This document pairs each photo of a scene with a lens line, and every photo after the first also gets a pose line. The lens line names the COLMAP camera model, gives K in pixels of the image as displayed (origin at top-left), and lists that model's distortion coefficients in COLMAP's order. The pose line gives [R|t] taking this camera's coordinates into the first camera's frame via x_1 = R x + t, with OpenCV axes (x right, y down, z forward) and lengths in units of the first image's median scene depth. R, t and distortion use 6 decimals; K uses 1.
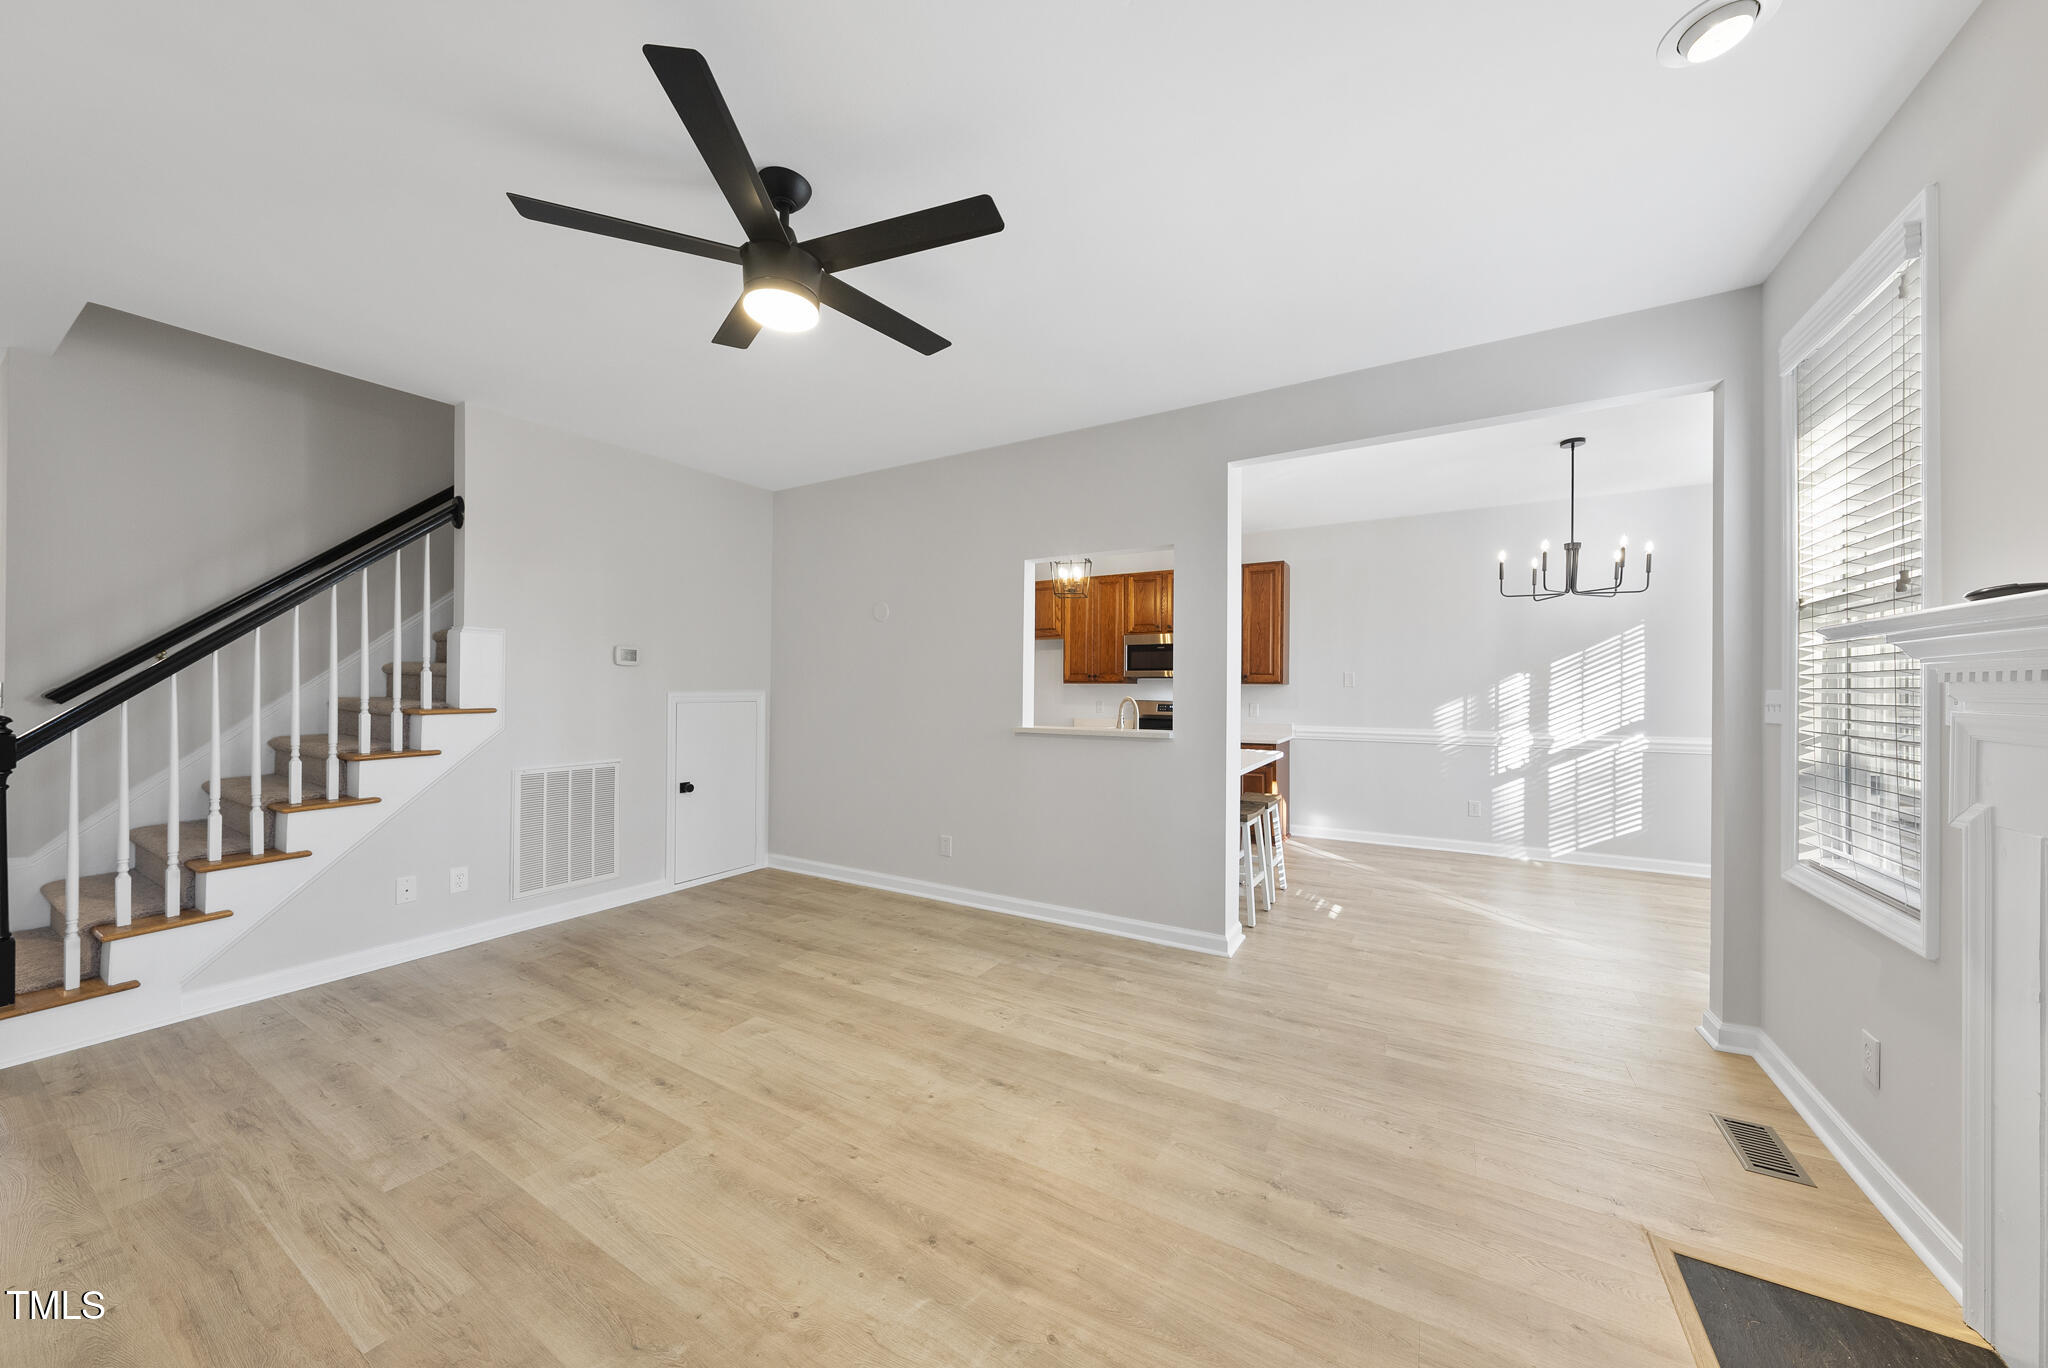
lens RADIAL K [[697.7, 0, 1045.9], [0, 697.7, 689.2], [0, 0, 1]] dist [-0.001781, 0.000366]
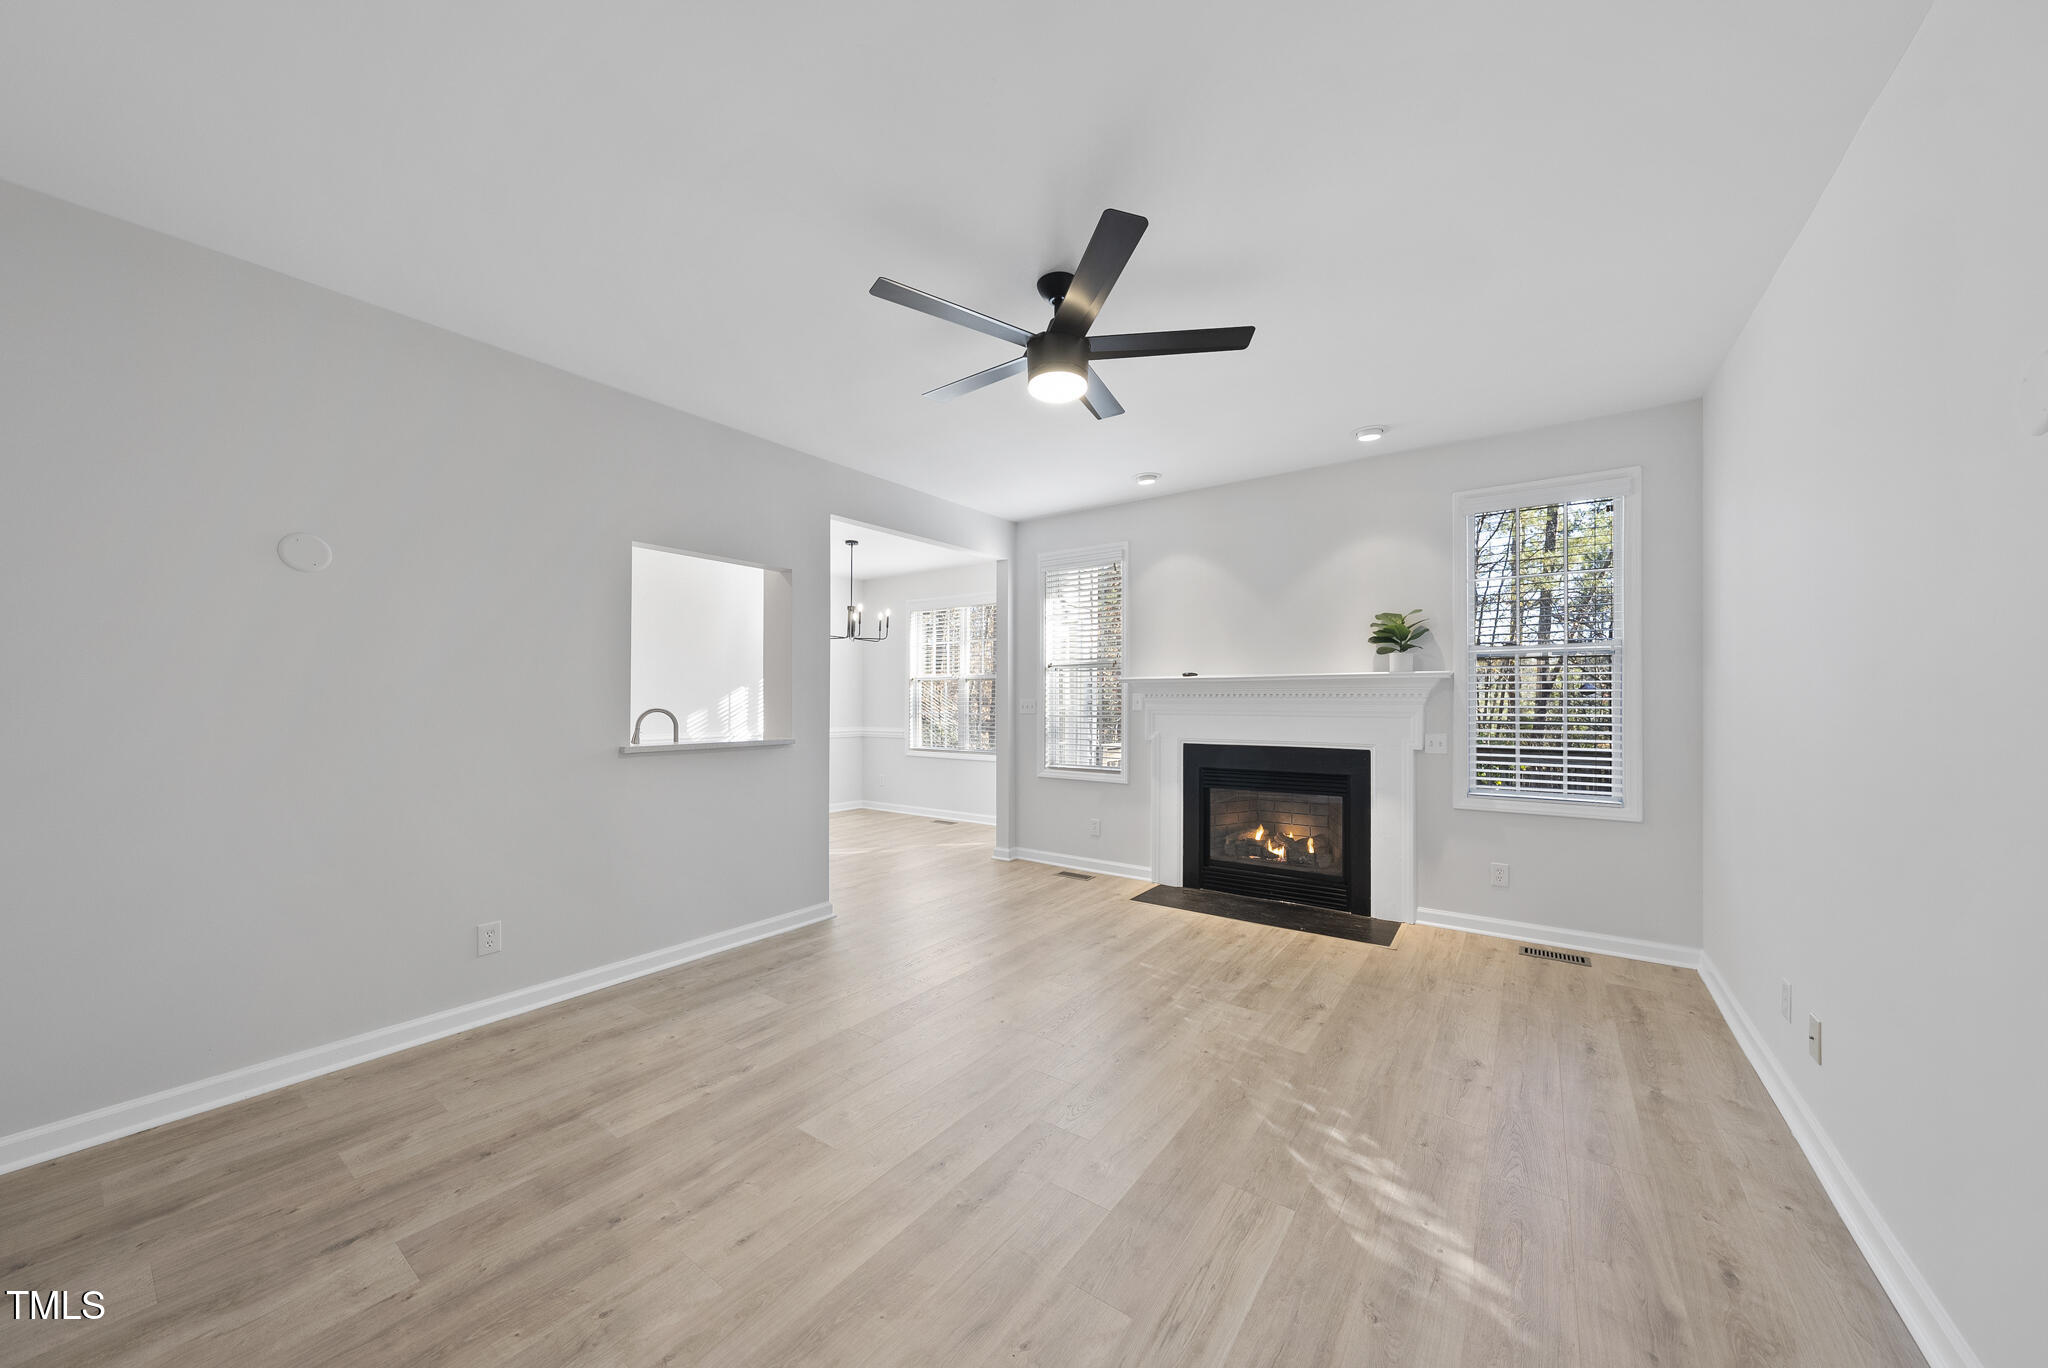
lens RADIAL K [[697.7, 0, 1026.3], [0, 697.7, 703.1], [0, 0, 1]] dist [-0.001781, 0.000366]
pose [[0.100494, -0.004723, 0.994926, -1.379271], [0.001885, 0.999988, 0.004556, 0.007535], [-0.994936, 0.001418, 0.100502, 0.816724]]
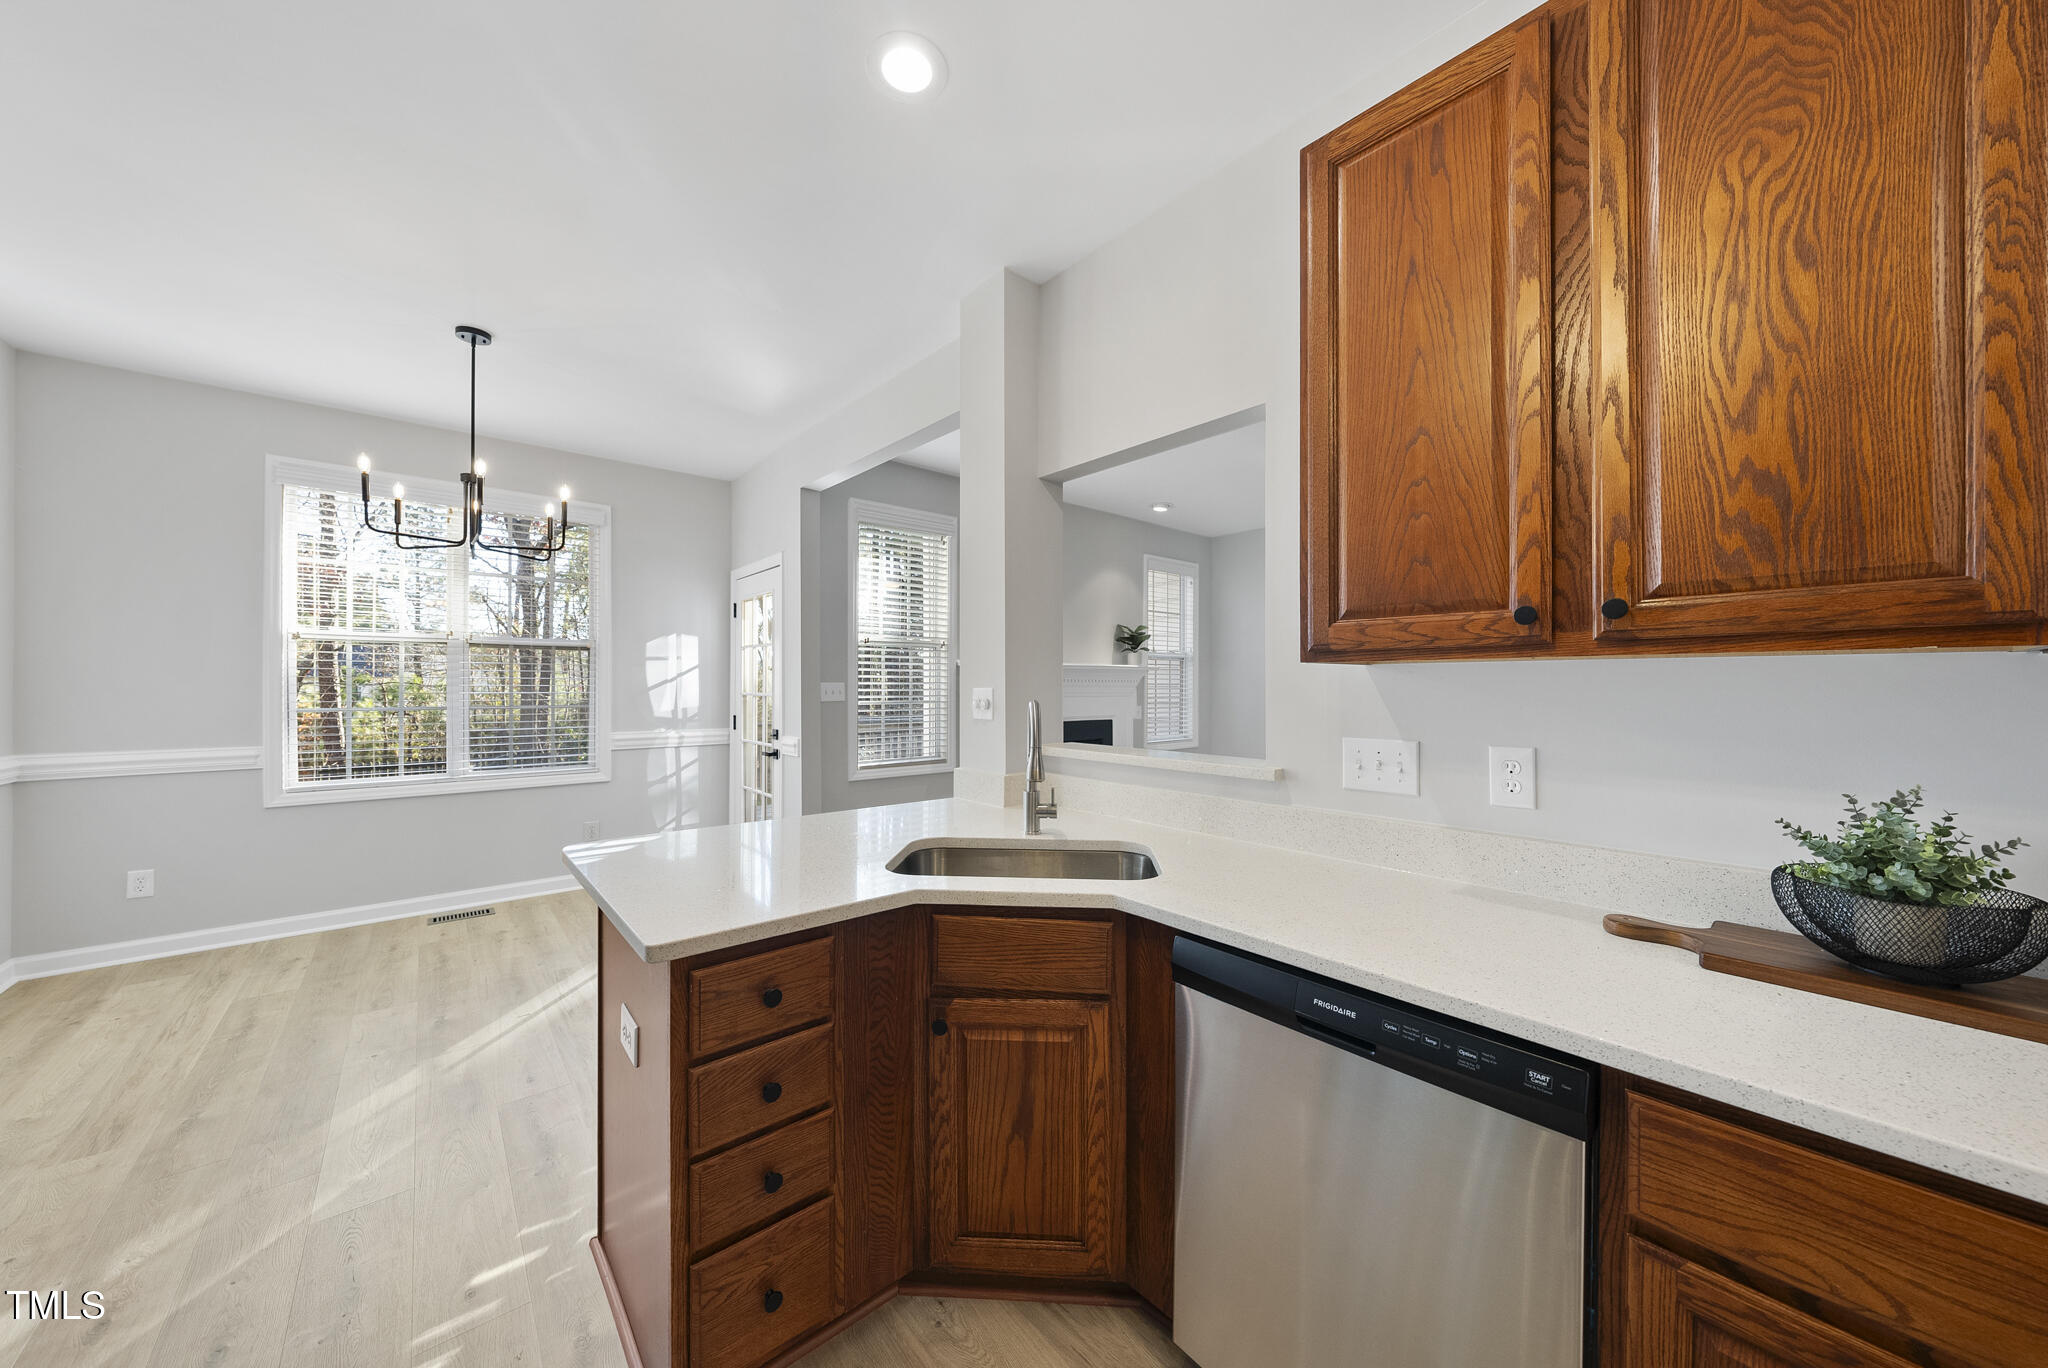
lens RADIAL K [[697.7, 0, 1028.2], [0, 697.7, 681.7], [0, 0, 1]] dist [-0.001781, 0.000366]
pose [[-0.943399, 0.000306, 0.331661, -0.017562], [-0.001438, 0.999986, -0.005014, 0.013947], [-0.331658, -0.005207, -0.943385, 2.688680]]
